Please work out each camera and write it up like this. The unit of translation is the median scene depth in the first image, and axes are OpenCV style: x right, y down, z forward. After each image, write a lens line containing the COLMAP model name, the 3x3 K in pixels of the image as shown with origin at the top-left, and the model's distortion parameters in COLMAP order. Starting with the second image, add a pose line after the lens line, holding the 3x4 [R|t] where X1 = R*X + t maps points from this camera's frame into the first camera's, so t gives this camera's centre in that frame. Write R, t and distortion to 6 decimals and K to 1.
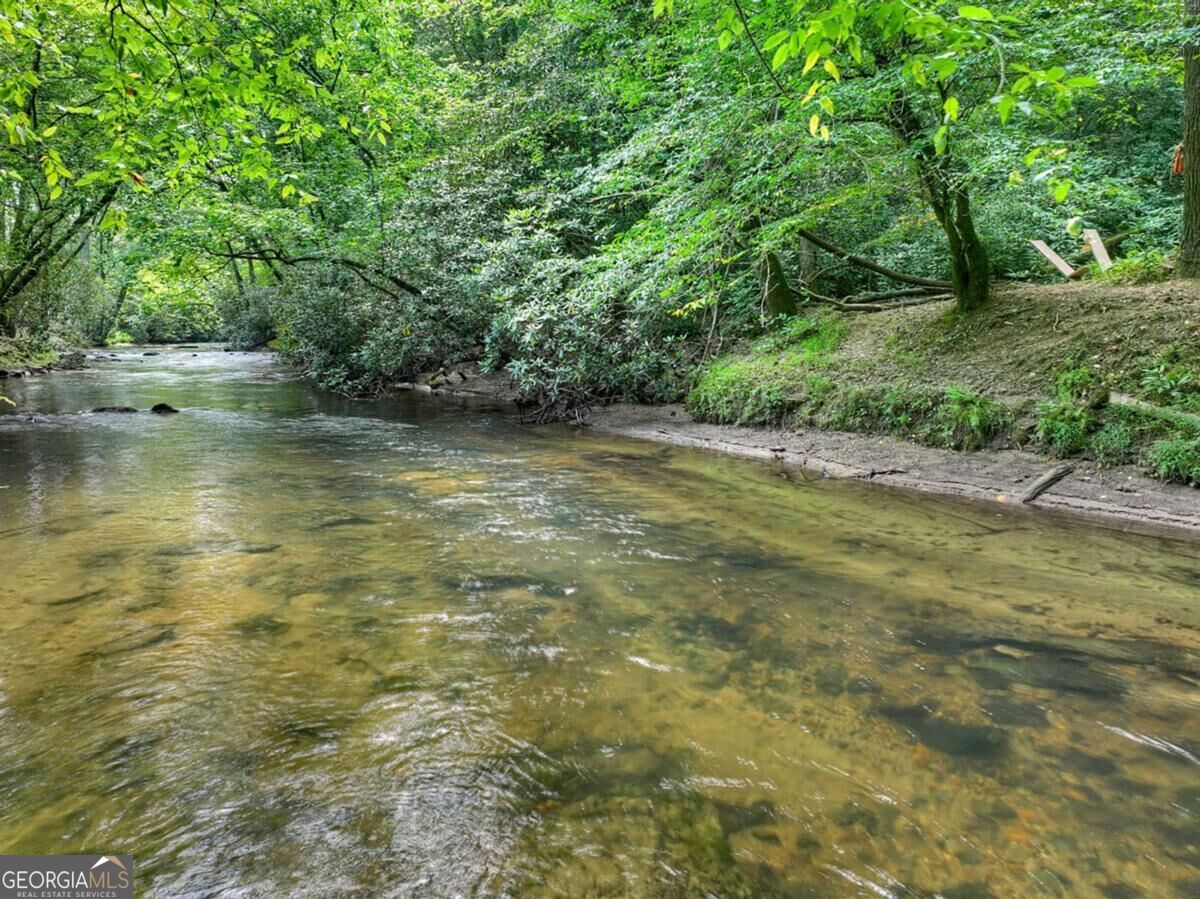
lens RADIAL K [[843.2, 0, 601.4], [0, 843.2, 451.7], [0, 0, 1]] dist [0.007842, 0.004640]
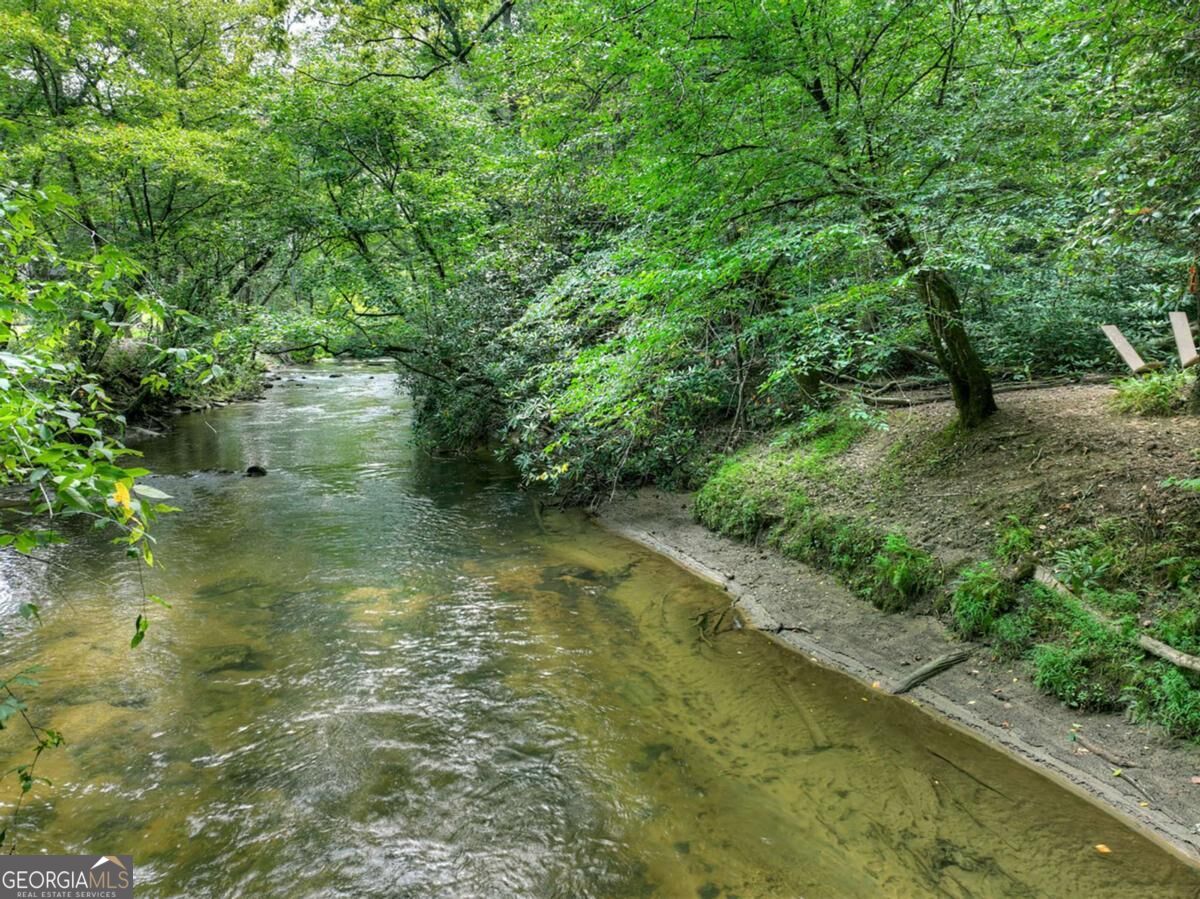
lens RADIAL K [[843.2, 0, 600.0], [0, 843.2, 447.6], [0, 0, 1]] dist [0.007842, 0.004640]
pose [[0.974140, 0.029927, -0.223953, 0.265831], [-0.031702, 0.999488, -0.004337, -0.136235], [0.223709, 0.011324, 0.974590, 0.013205]]
